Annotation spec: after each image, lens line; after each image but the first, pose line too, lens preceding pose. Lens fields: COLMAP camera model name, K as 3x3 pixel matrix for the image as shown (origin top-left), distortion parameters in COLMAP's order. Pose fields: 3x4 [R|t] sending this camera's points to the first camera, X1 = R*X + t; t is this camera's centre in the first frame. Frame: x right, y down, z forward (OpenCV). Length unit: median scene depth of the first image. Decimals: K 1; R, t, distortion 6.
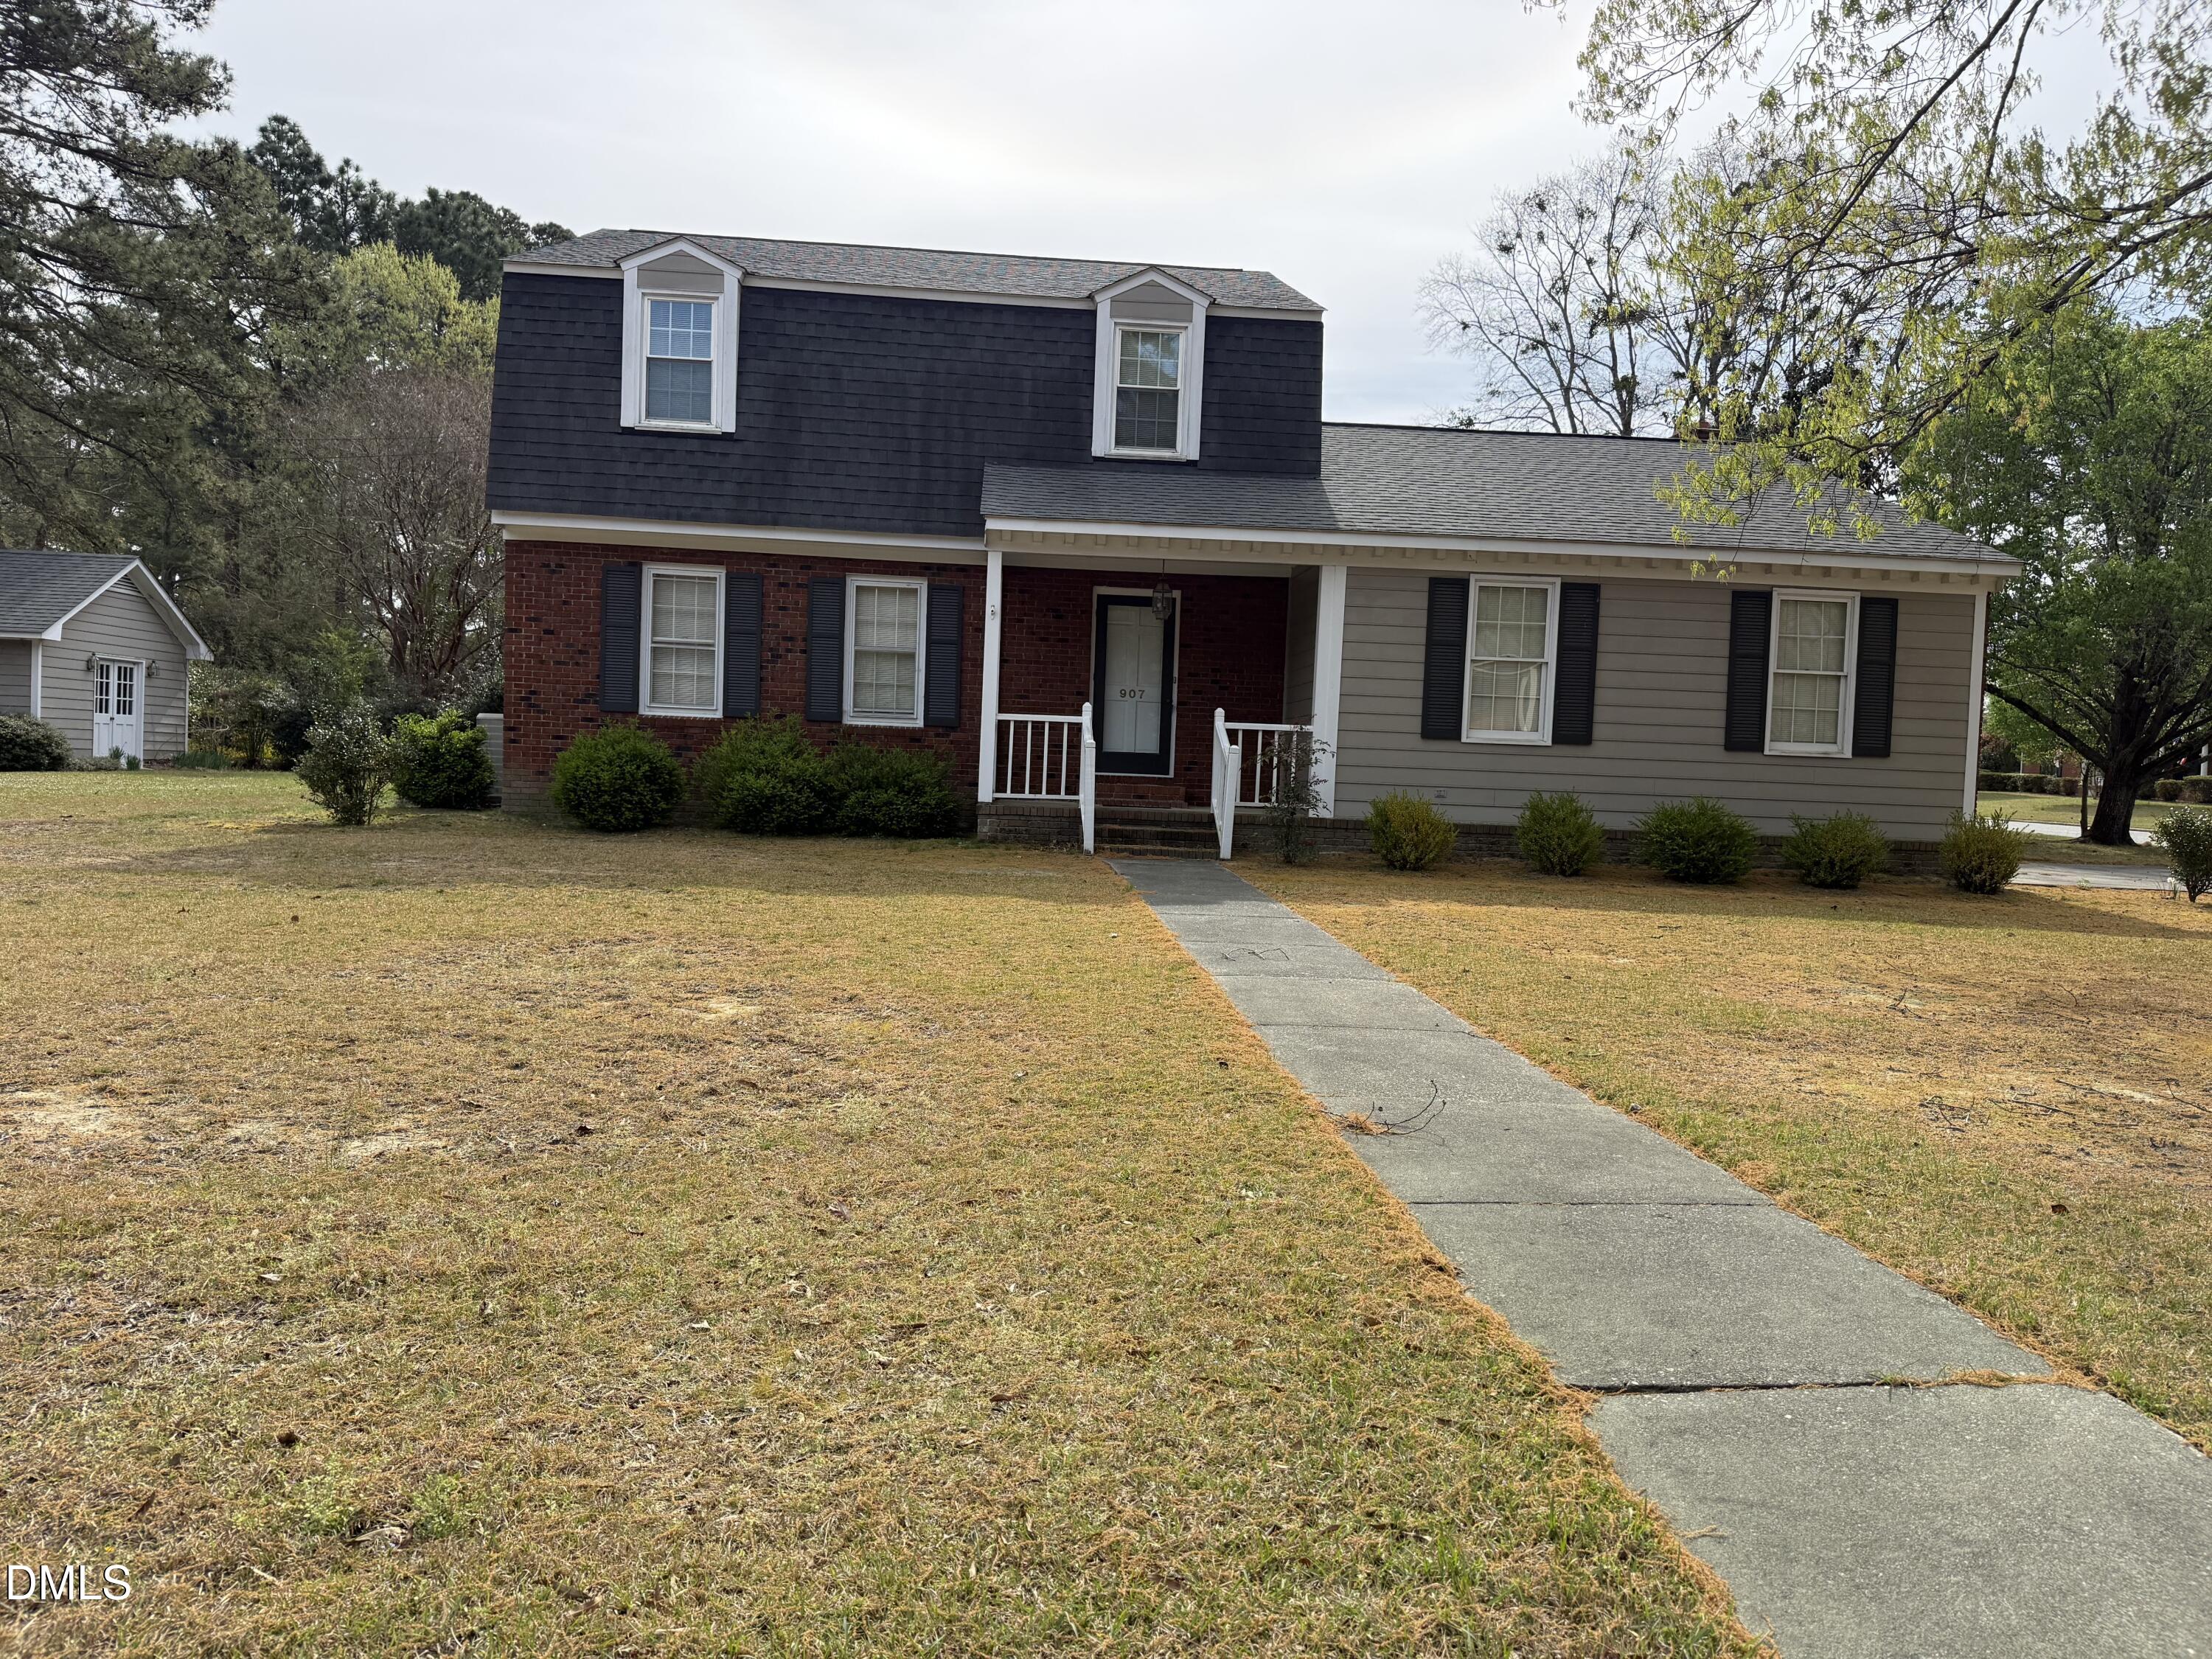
lens RADIAL K [[1530.0, 0, 1106.0], [0, 1530.0, 829.5], [0, 0, 1]] dist [0.157107, -0.342061]
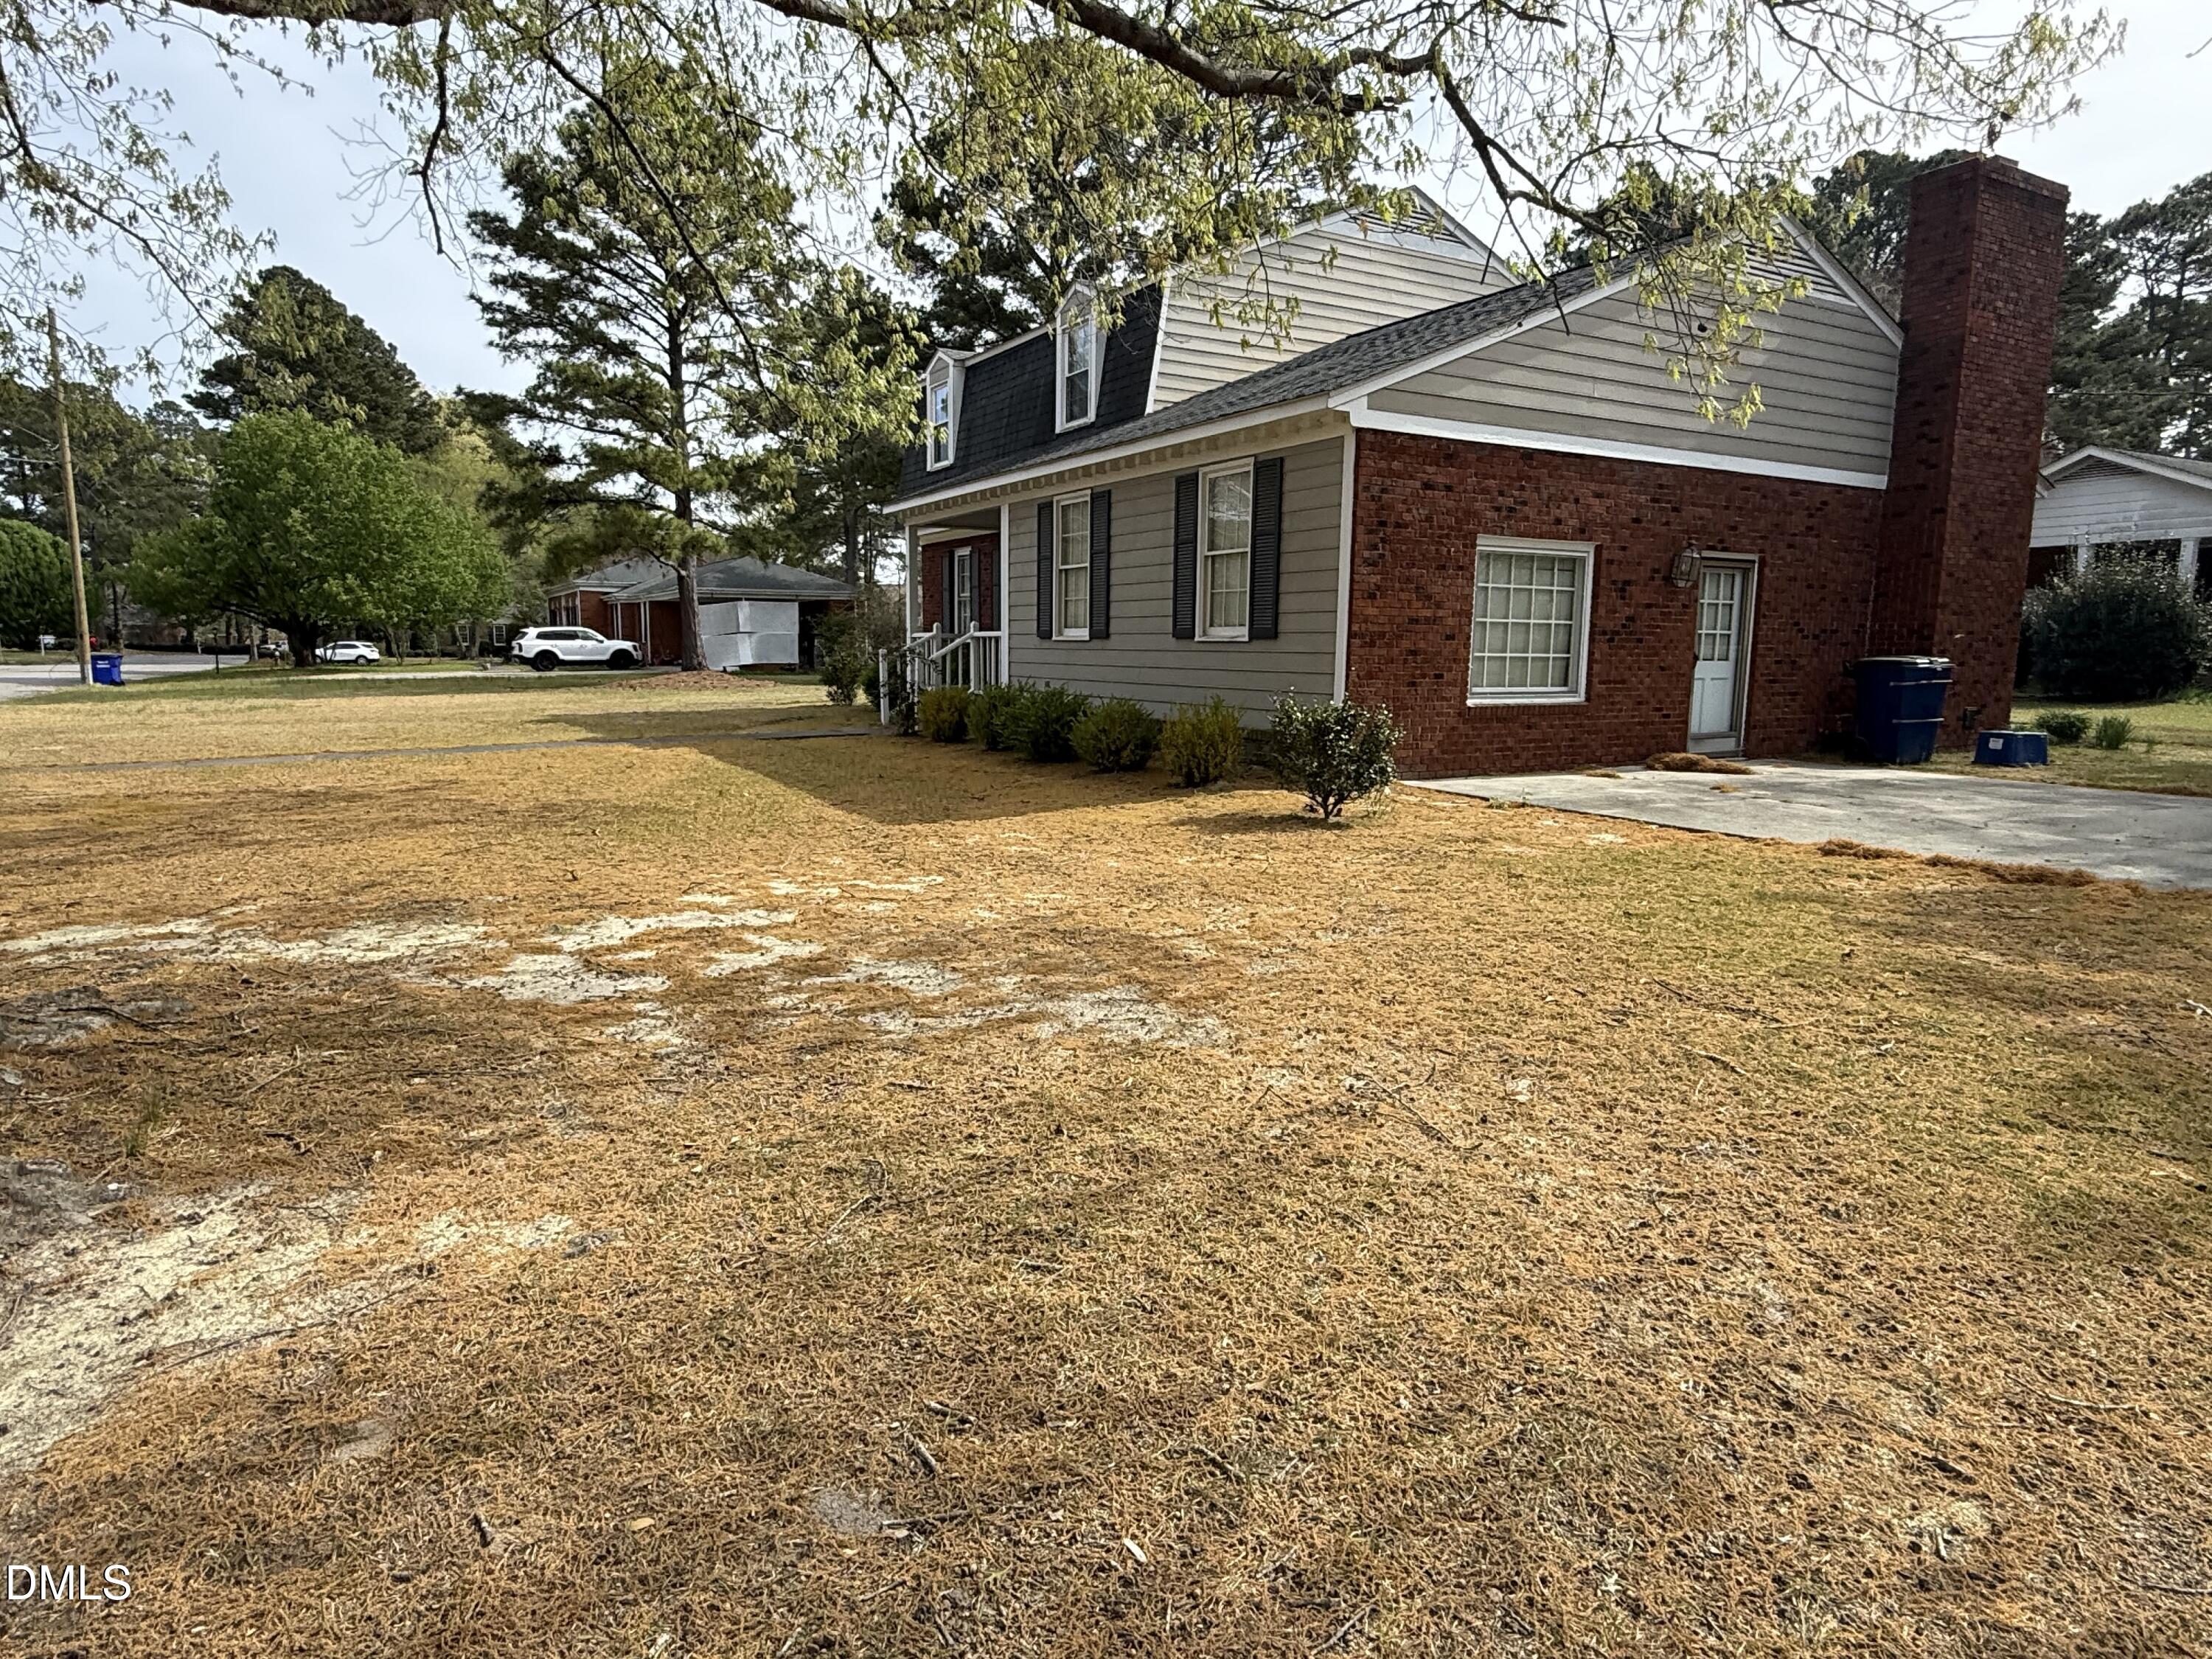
lens RADIAL K [[1326.6, 0, 1103.7], [0, 1326.6, 869.7], [0, 0, 1]] dist [-0.010320, 0.002931]
pose [[0.413153, 0.116871, -0.903131, 1.119517], [-0.038516, 0.993086, 0.110892, 0.004307], [0.909847, -0.011030, 0.414797, 0.569293]]
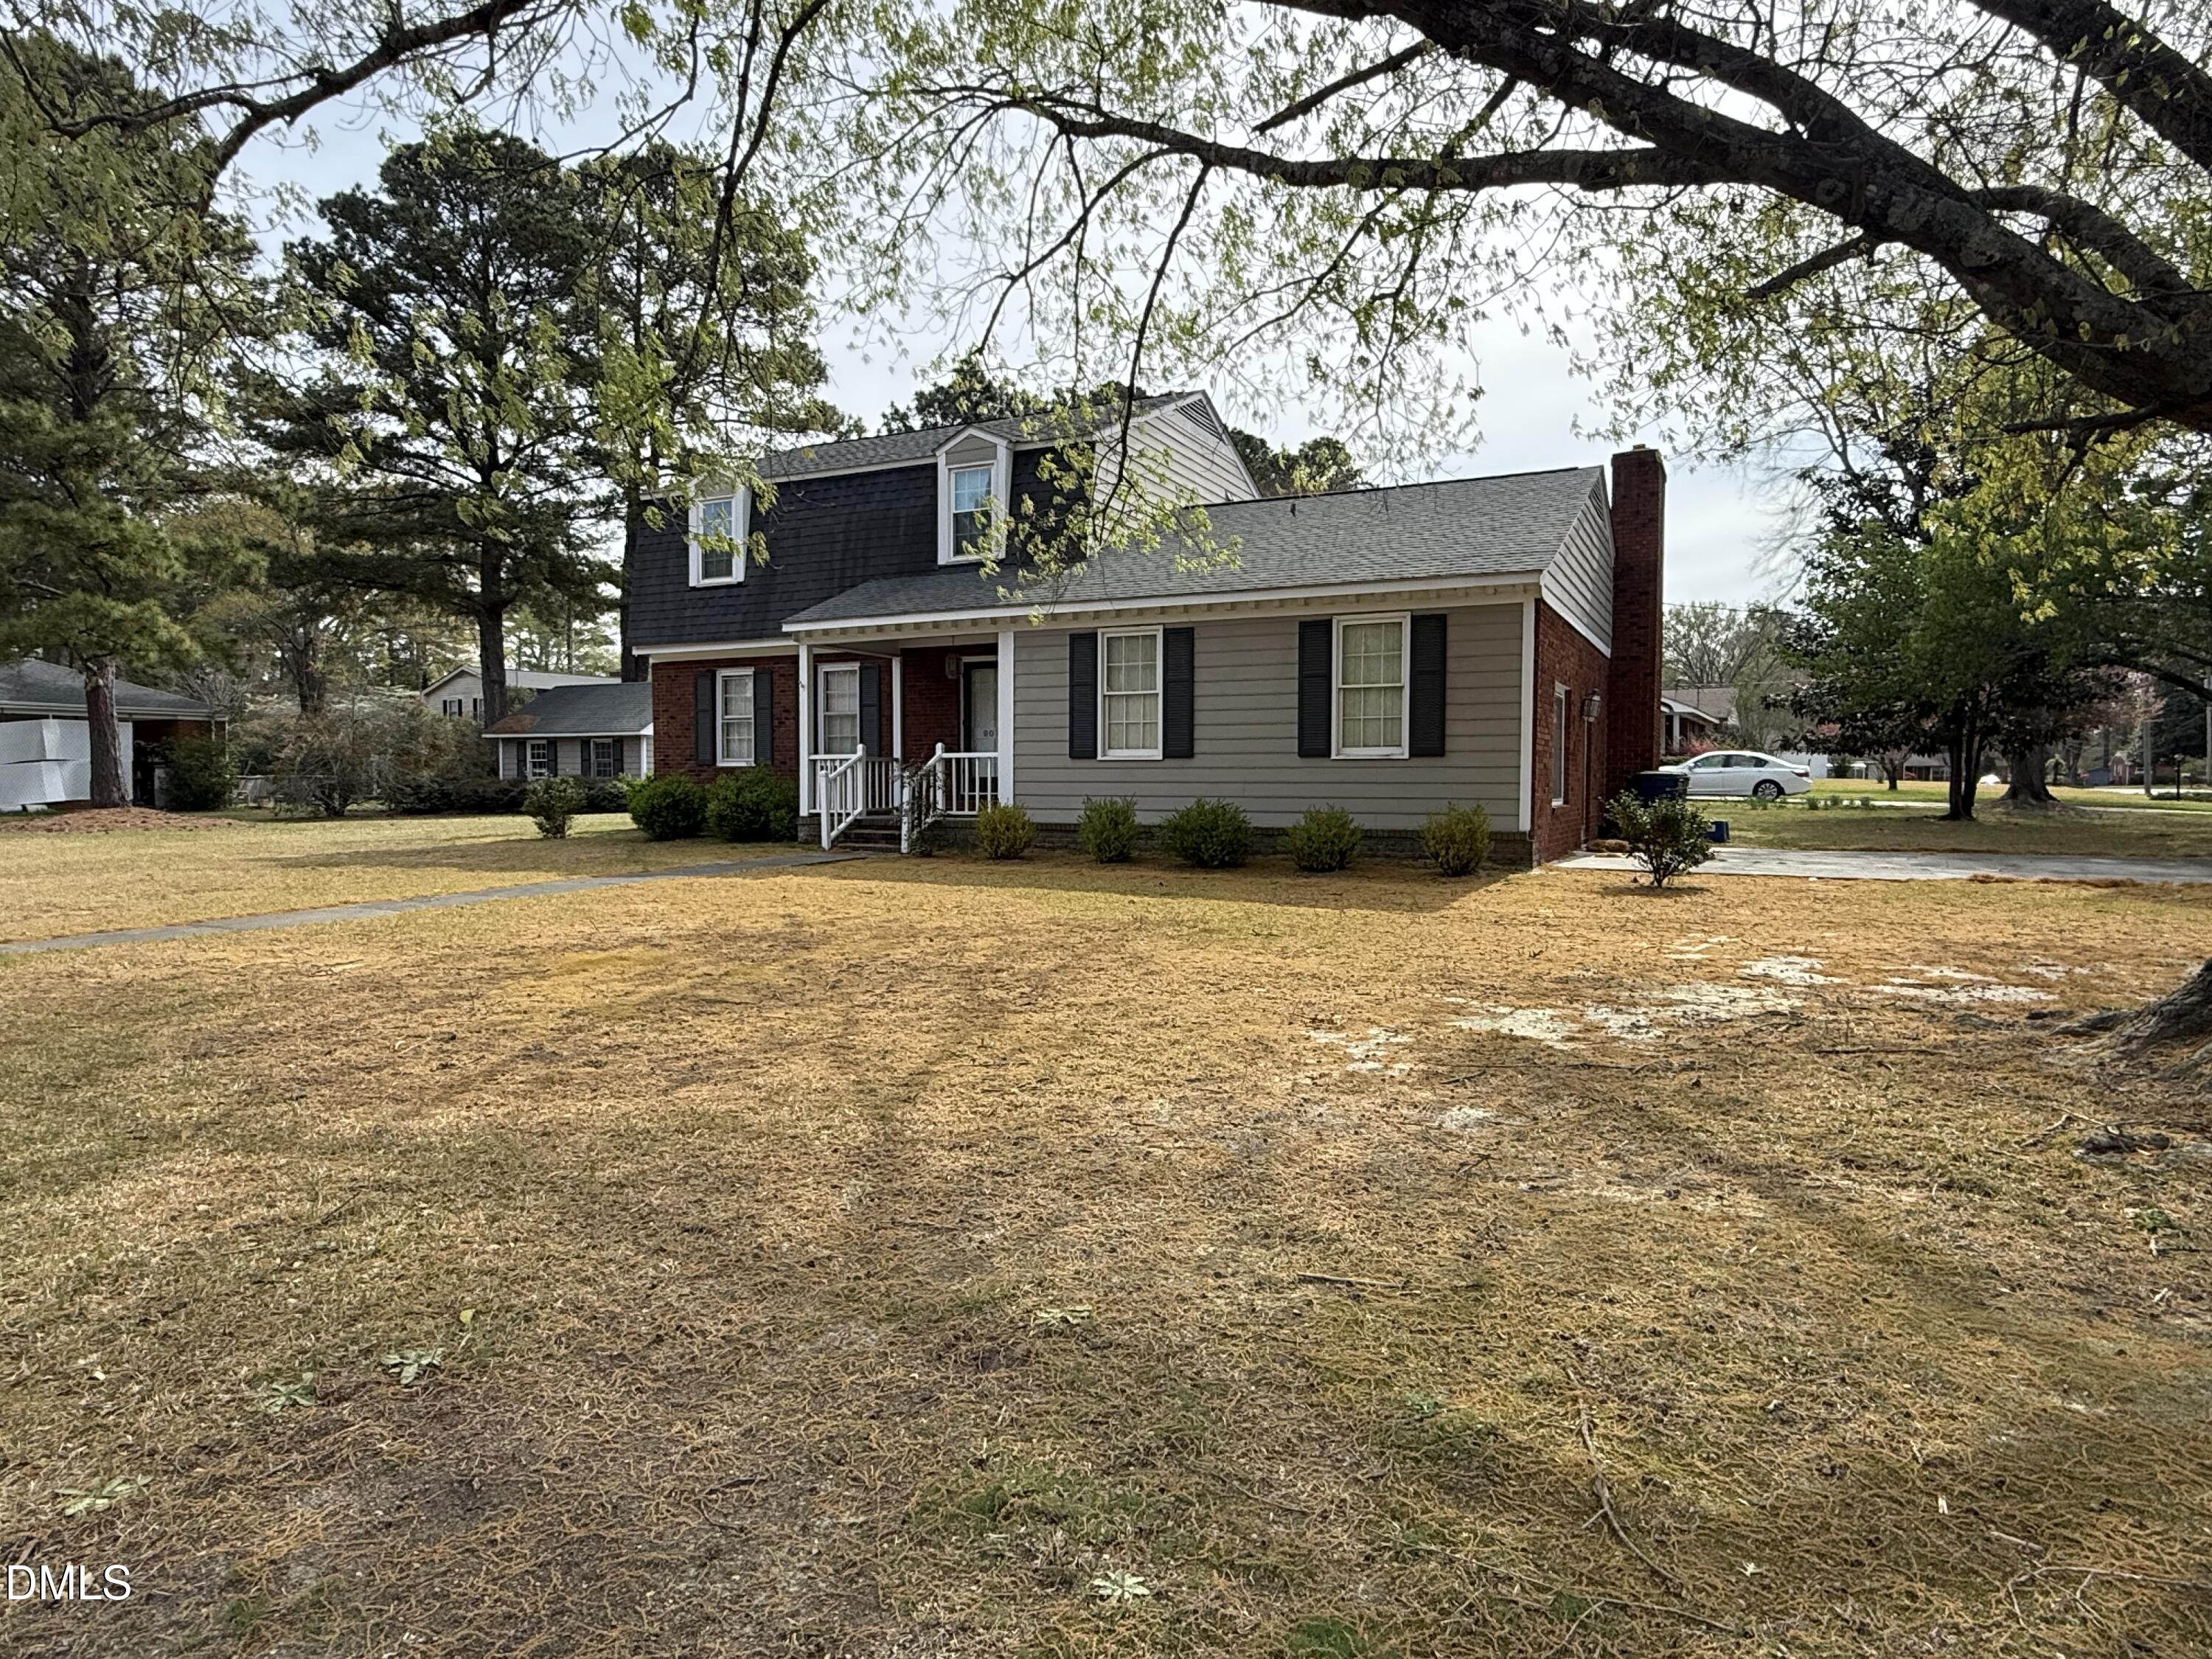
lens RADIAL K [[1326.6, 0, 1103.7], [0, 1326.6, 869.7], [0, 0, 1]] dist [-0.010320, 0.002931]
pose [[0.855196, -0.003029, -0.518295, 0.754230], [0.006395, 0.999968, 0.004708, 0.027444], [0.518265, -0.007341, 0.855189, 0.057468]]
